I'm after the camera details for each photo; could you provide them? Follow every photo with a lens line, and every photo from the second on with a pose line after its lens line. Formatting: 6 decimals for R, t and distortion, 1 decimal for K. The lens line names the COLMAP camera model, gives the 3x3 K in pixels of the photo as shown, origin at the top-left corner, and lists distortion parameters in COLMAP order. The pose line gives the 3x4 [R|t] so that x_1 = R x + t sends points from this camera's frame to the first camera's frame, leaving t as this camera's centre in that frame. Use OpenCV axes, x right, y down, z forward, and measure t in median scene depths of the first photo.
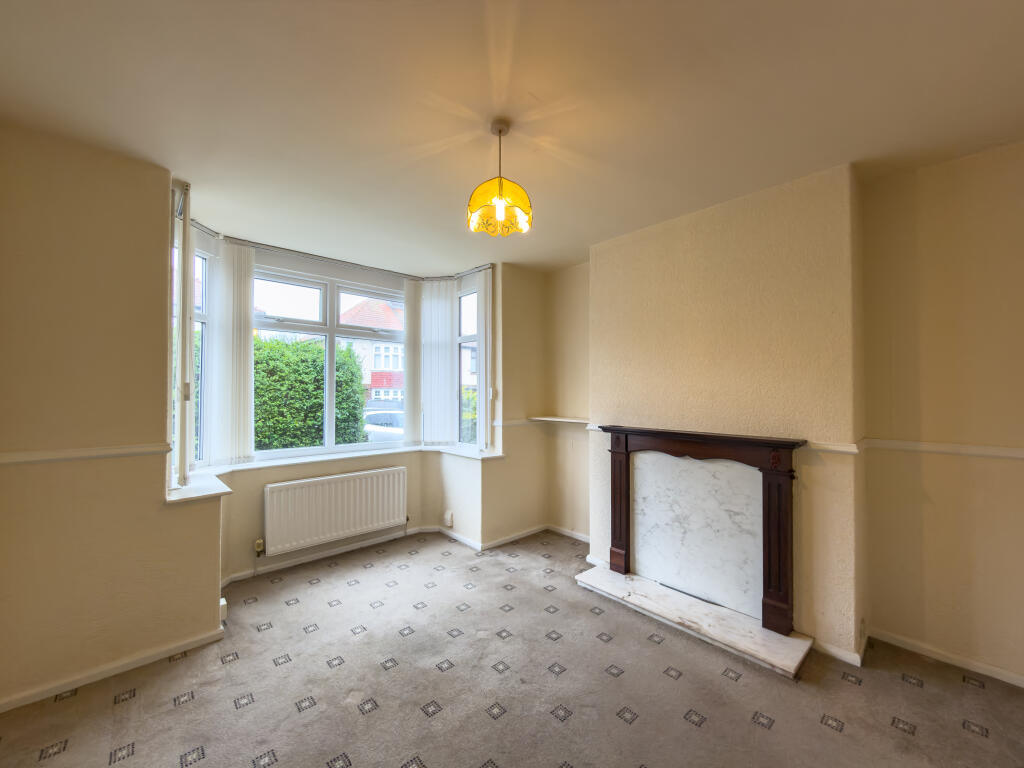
lens RADIAL K [[409.5, 0, 510.0], [0, 409.5, 383.8], [0, 0, 1]] dist [-0.008225, 0.000522]
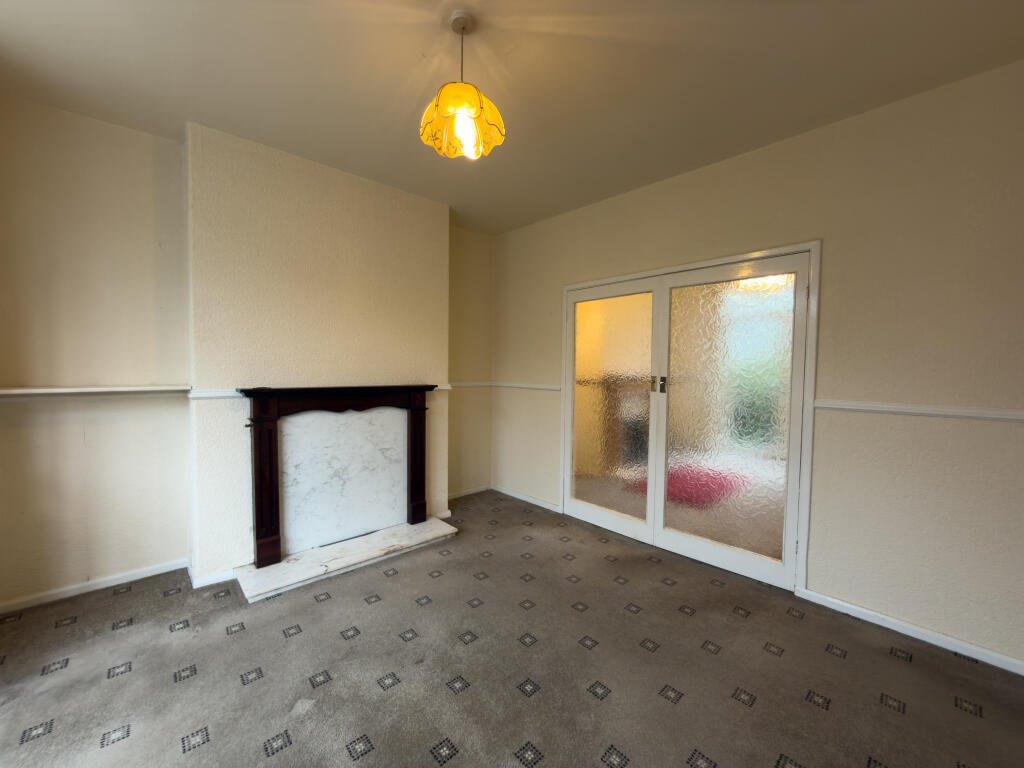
lens RADIAL K [[409.5, 0, 510.0], [0, 409.5, 383.8], [0, 0, 1]] dist [-0.008225, 0.000522]
pose [[-0.018654, -0.042007, 0.998943, -0.646267], [-0.030178, 0.998685, 0.041433, 0.057716], [-0.999370, -0.029373, -0.019897, 0.641853]]
